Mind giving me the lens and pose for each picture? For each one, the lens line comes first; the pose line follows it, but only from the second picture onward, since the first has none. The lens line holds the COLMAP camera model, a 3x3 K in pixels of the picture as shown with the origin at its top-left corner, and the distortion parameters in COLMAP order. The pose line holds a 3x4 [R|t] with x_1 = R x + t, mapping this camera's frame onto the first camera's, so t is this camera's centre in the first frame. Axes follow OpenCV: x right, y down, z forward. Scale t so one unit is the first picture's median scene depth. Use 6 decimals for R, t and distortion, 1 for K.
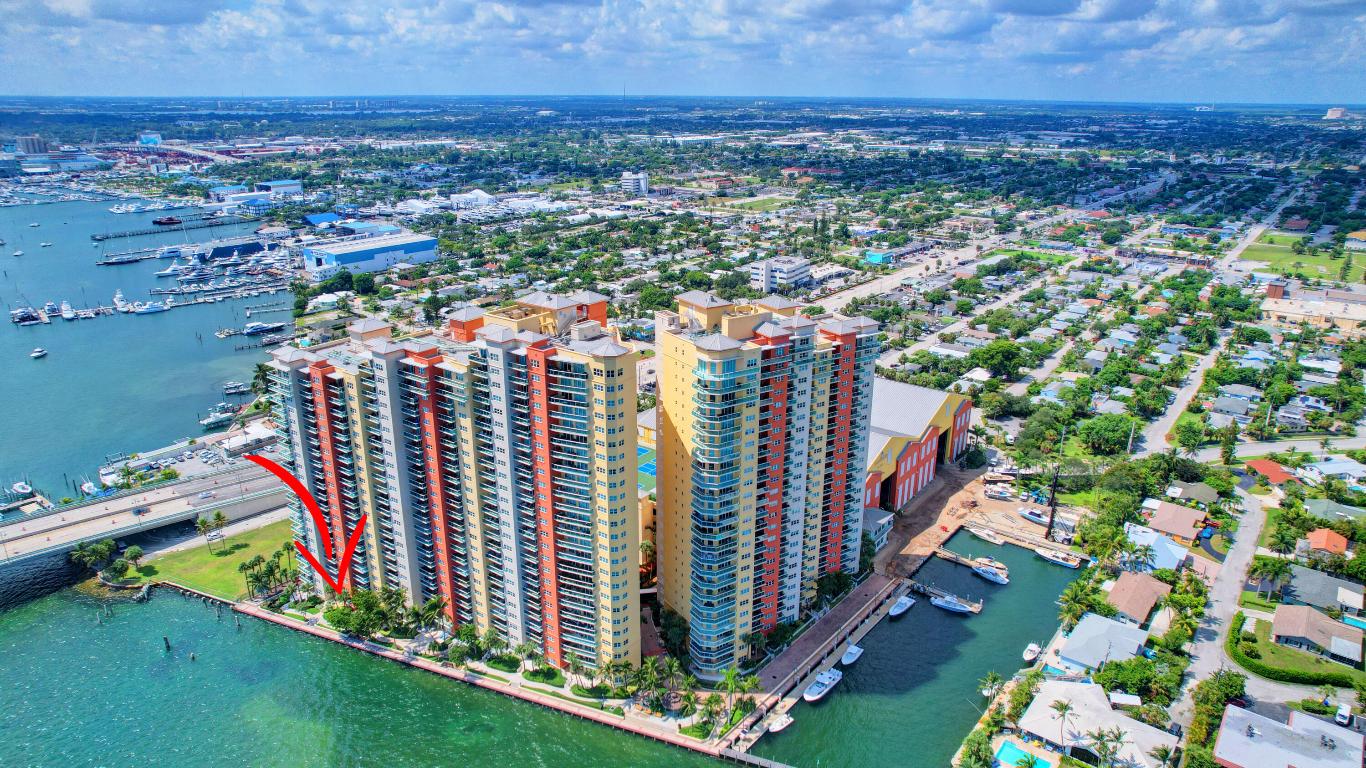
lens RADIAL K [[871.9, 0, 683.1], [0, 871.9, 389.3], [0, 0, 1]] dist [-0.072333, 0.065252]
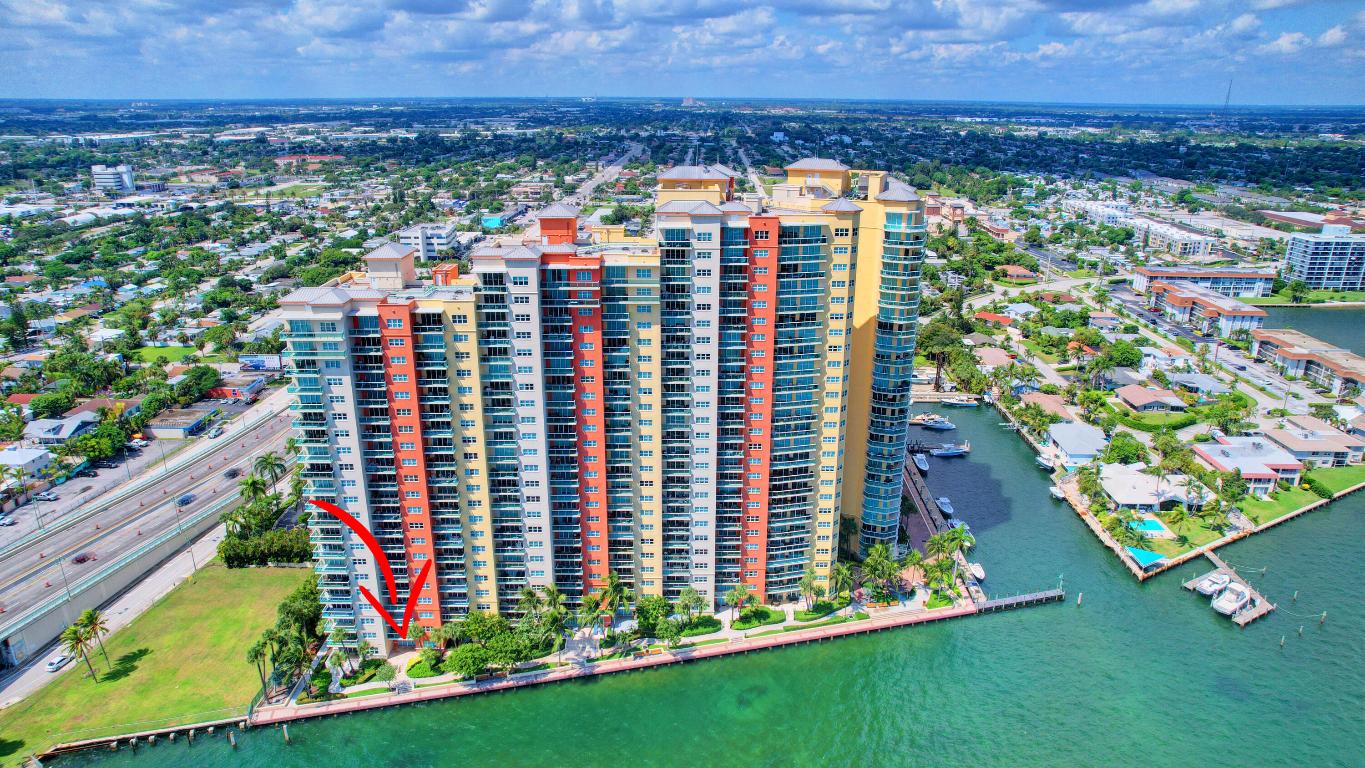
lens RADIAL K [[871.3, 0, 682.6], [0, 871.3, 389.3], [0, 0, 1]] dist [-0.072333, 0.065252]
pose [[0.798354, -0.196426, 0.569253, -0.583233], [0.196669, 0.978519, 0.061826, 0.039264], [-0.569169, 0.062596, 0.819835, 0.291423]]
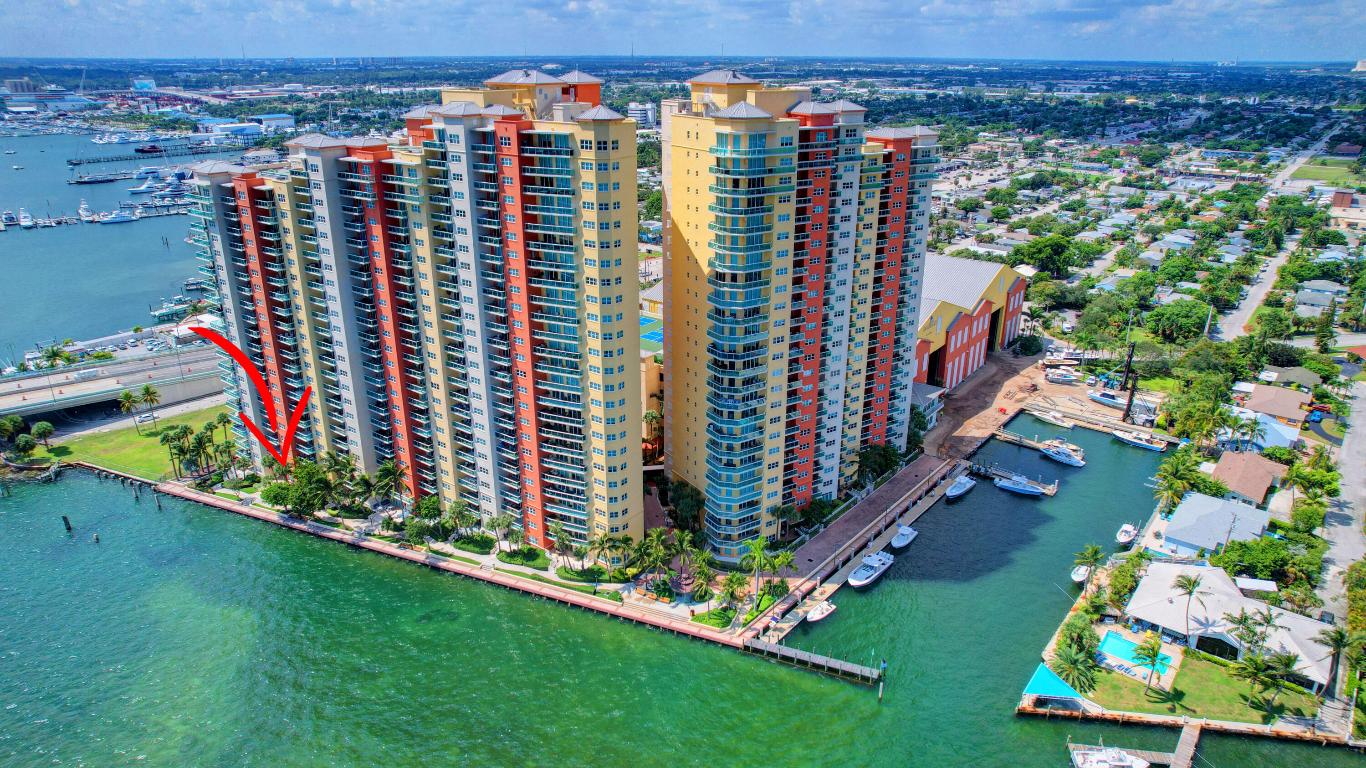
lens RADIAL K [[871.9, 0, 683.1], [0, 871.9, 389.3], [0, 0, 1]] dist [-0.072333, 0.065252]
pose [[0.999950, 0.000485, -0.009986, -0.003919], [-0.000092, 0.999226, 0.039344, 0.127343], [0.009997, -0.039341, 0.999176, 0.179116]]
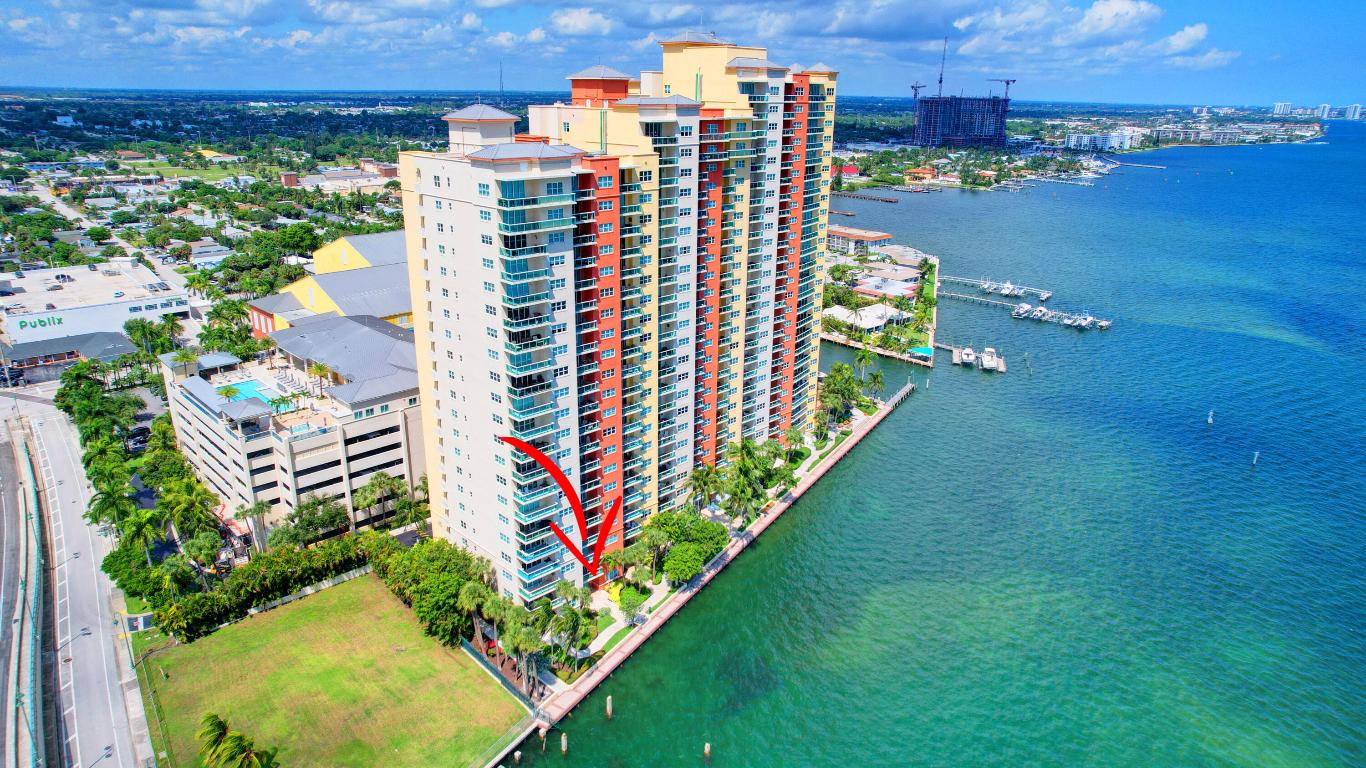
lens RADIAL K [[871.9, 0, 683.1], [0, 871.9, 389.3], [0, 0, 1]] dist [-0.072333, 0.065252]
pose [[0.143210, -0.325974, 0.934469, -0.907377], [0.311051, 0.911180, 0.270181, -0.021740], [-0.939542, 0.251974, 0.231885, 0.778212]]
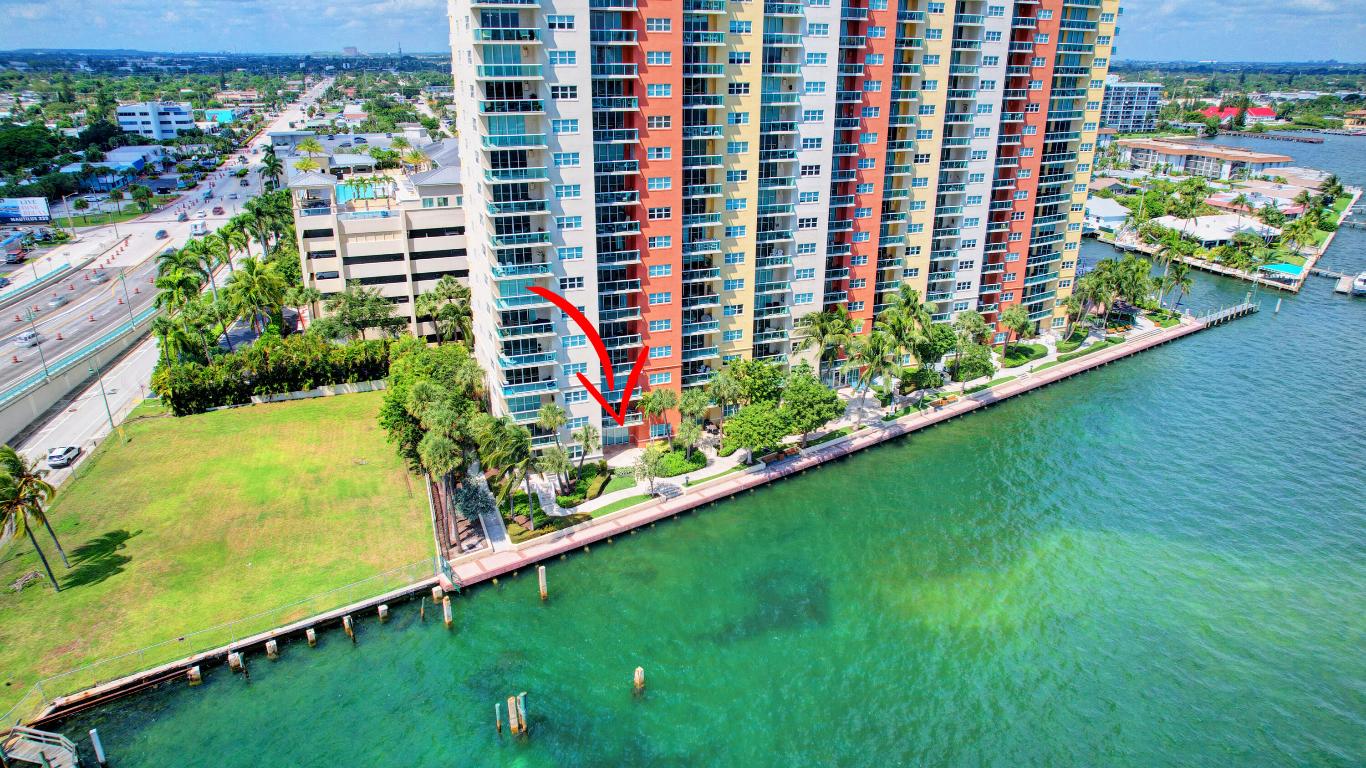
lens RADIAL K [[871.9, 0, 683.1], [0, 871.9, 389.3], [0, 0, 1]] dist [-0.072333, 0.065252]
pose [[0.528799, -0.307779, 0.790976, -0.720239], [0.272202, 0.944205, 0.185425, 0.148688], [-0.803914, 0.117253, 0.583073, 0.733595]]
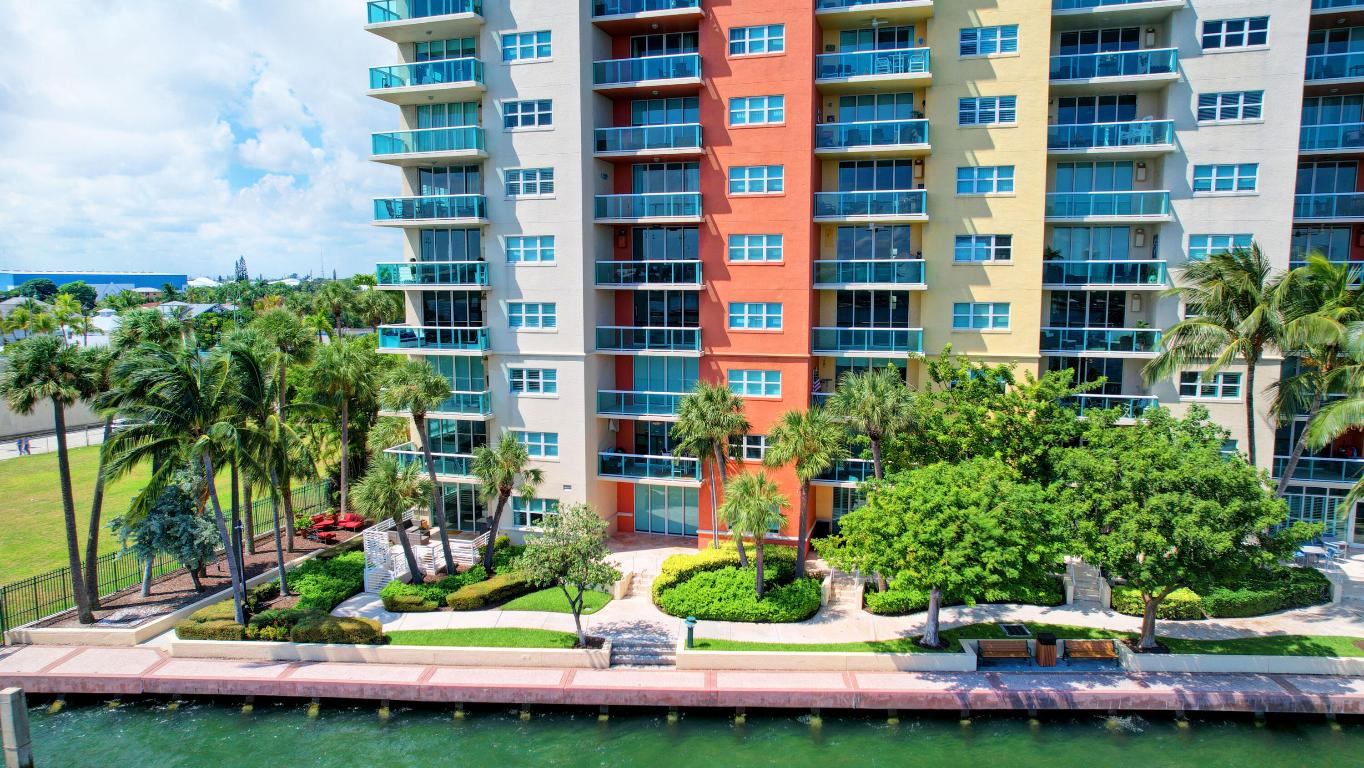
lens RADIAL K [[870.7, 0, 682.1], [0, 870.7, 389.3], [0, 0, 1]] dist [-0.072333, 0.065252]
pose [[0.937317, -0.046531, 0.345357, -0.462257], [0.116894, 0.975607, -0.185811, 0.251582], [-0.328287, 0.214534, 0.919893, 0.833431]]
